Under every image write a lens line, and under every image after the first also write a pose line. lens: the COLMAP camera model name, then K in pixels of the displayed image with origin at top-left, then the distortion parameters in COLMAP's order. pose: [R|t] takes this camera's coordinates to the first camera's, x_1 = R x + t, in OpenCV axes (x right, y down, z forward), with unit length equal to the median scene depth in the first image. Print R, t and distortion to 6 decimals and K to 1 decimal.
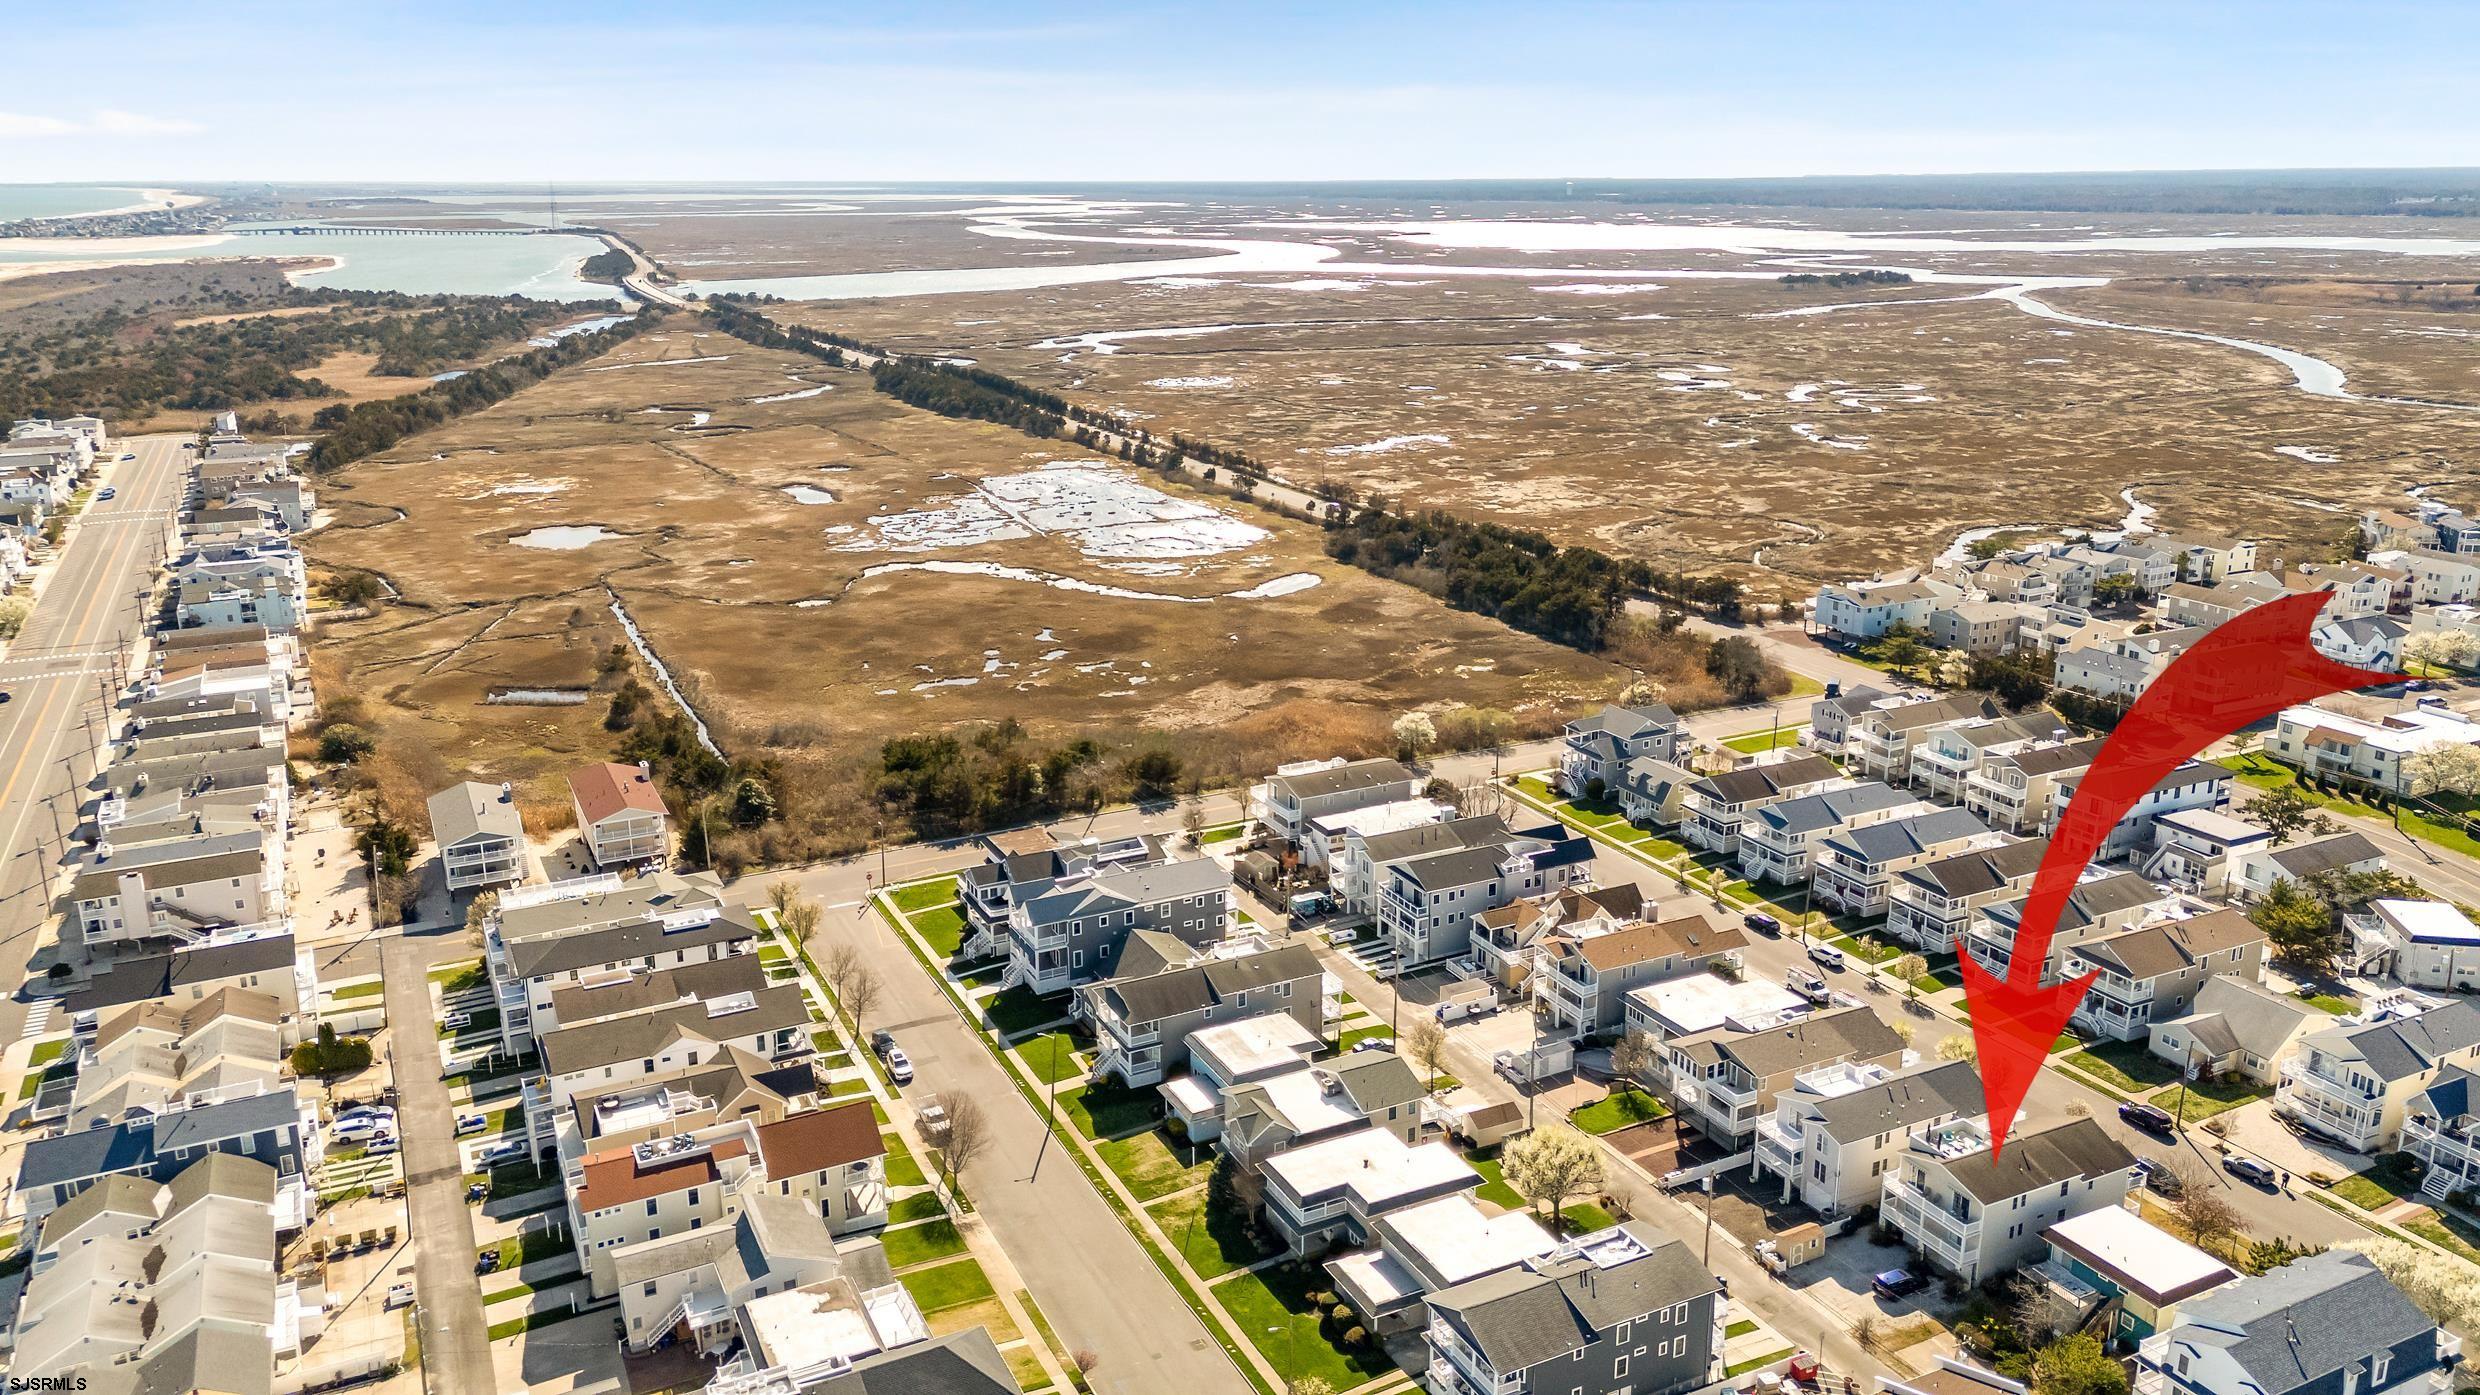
lens RADIAL K [[1808.2, 0, 1247.3], [0, 1808.2, 702.9], [0, 0, 1]] dist [0.101697, -0.106857]
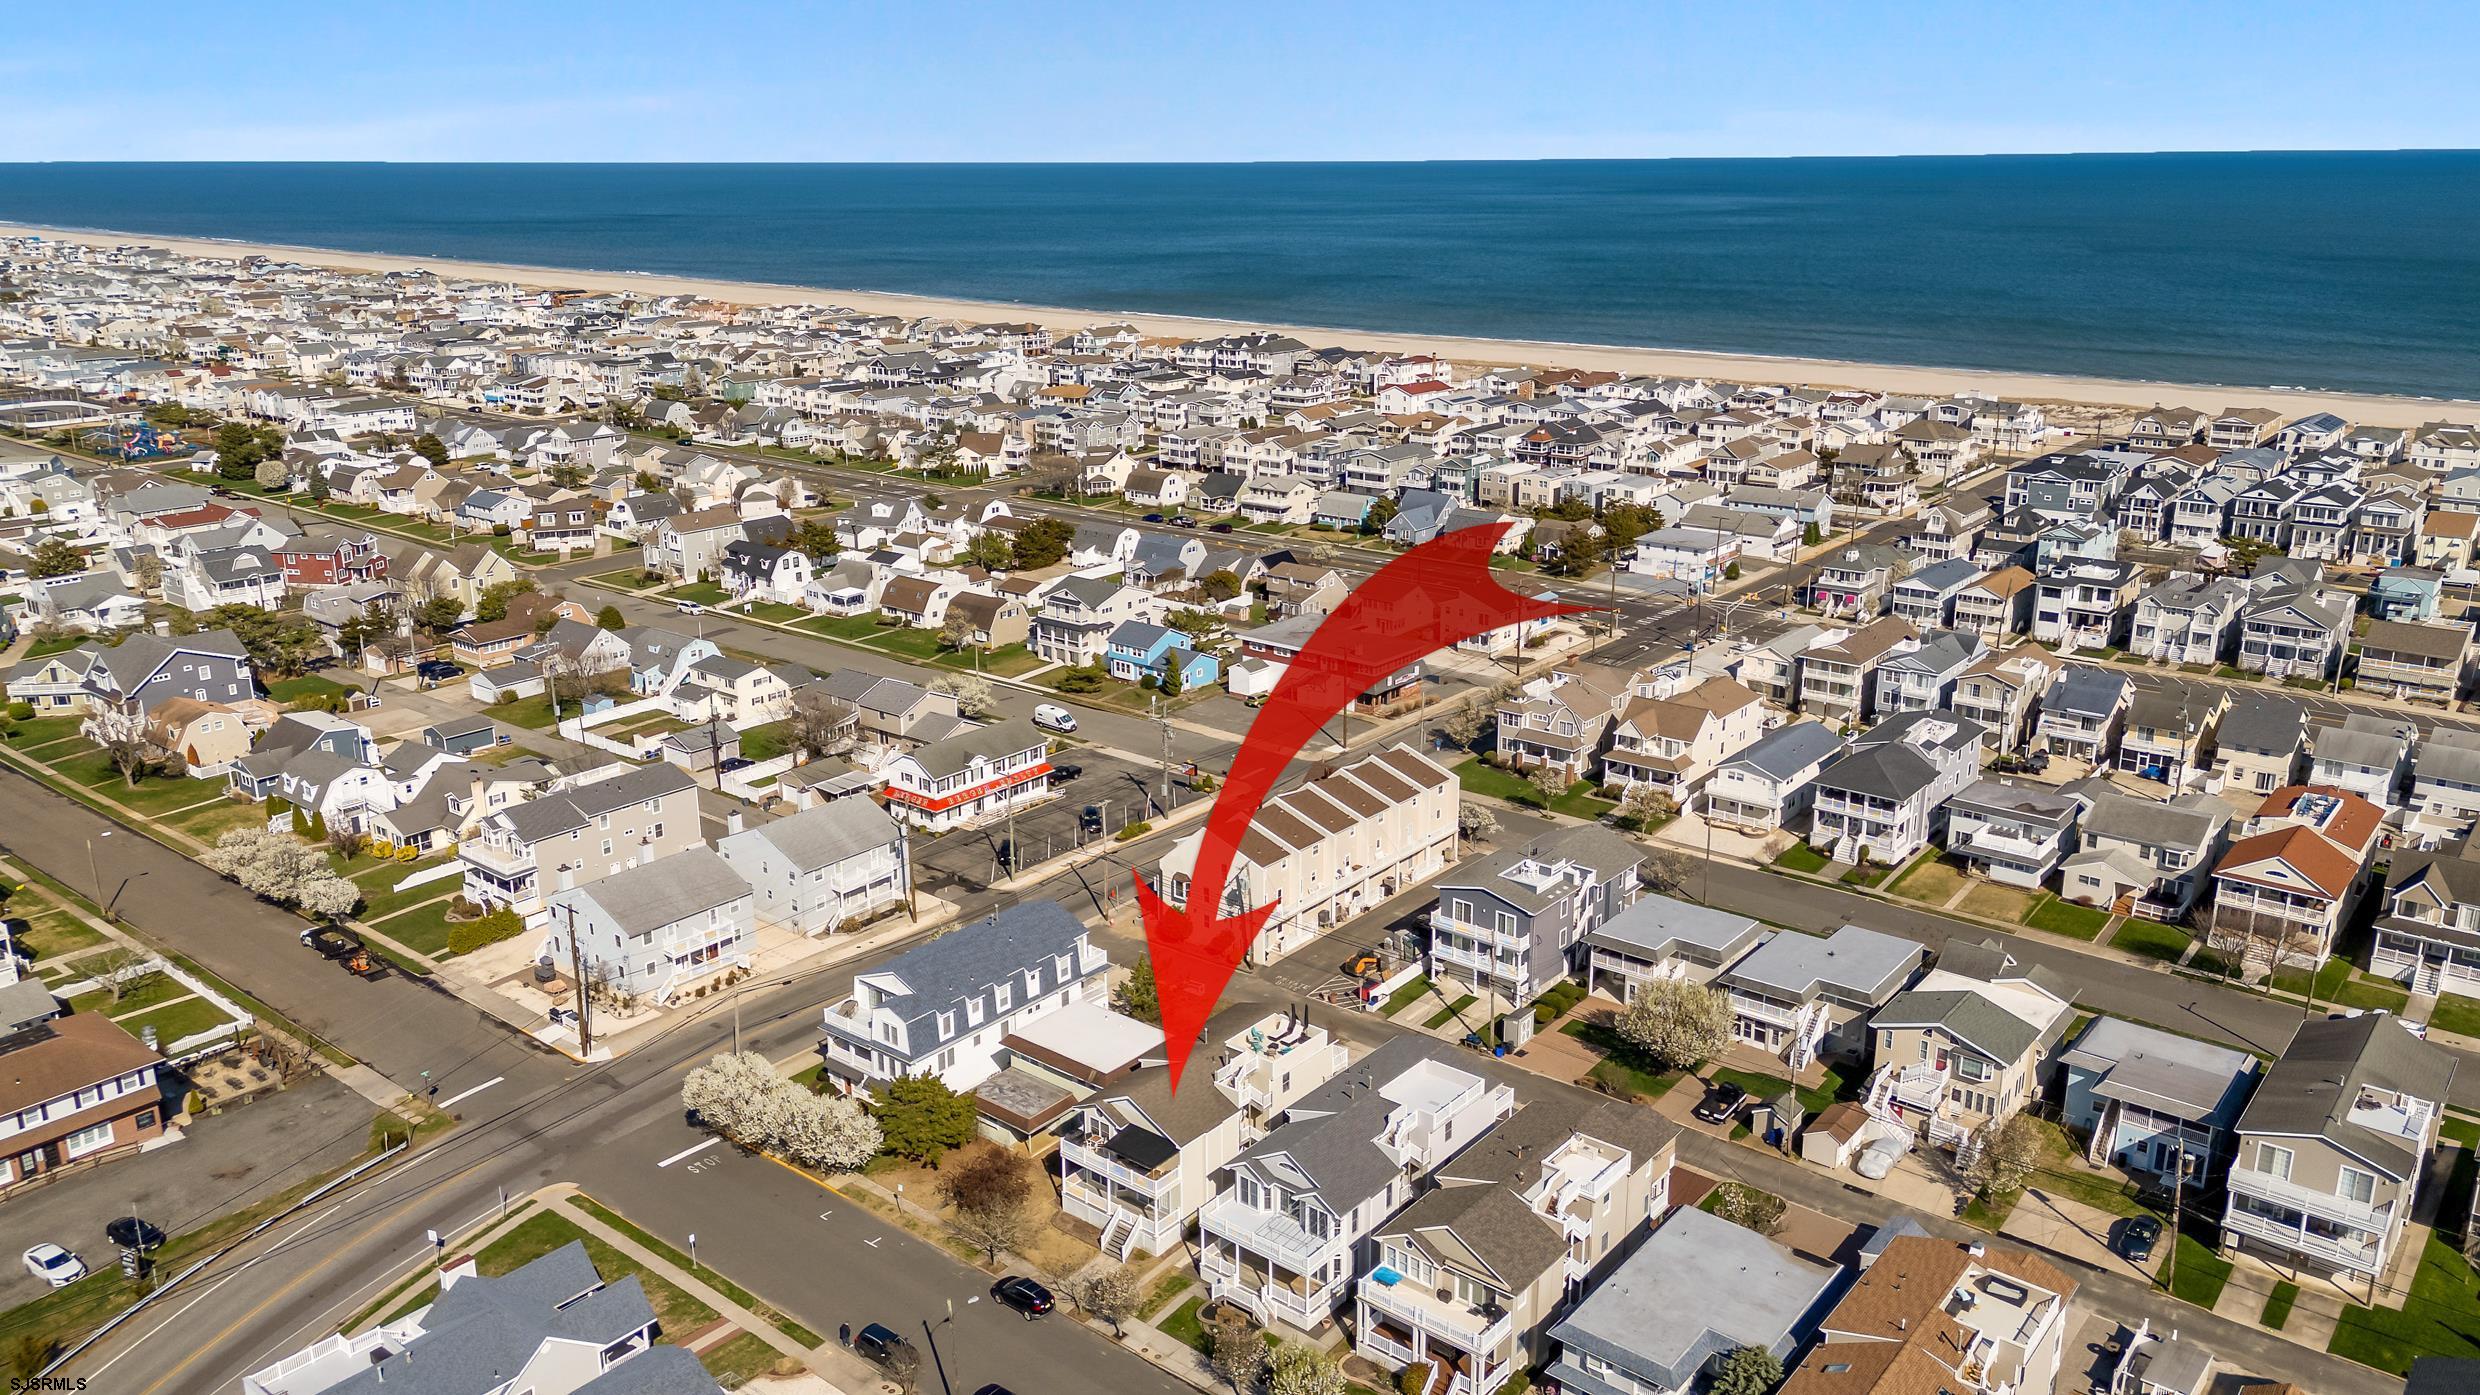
lens RADIAL K [[1808.2, 0, 1247.3], [0, 1808.2, 702.9], [0, 0, 1]] dist [0.101697, -0.106857]
pose [[-0.912025, 0.127645, -0.389765, 0.428159], [-0.106183, 0.844445, 0.525012, -0.199350], [0.396150, 0.520211, -0.756602, 0.939815]]
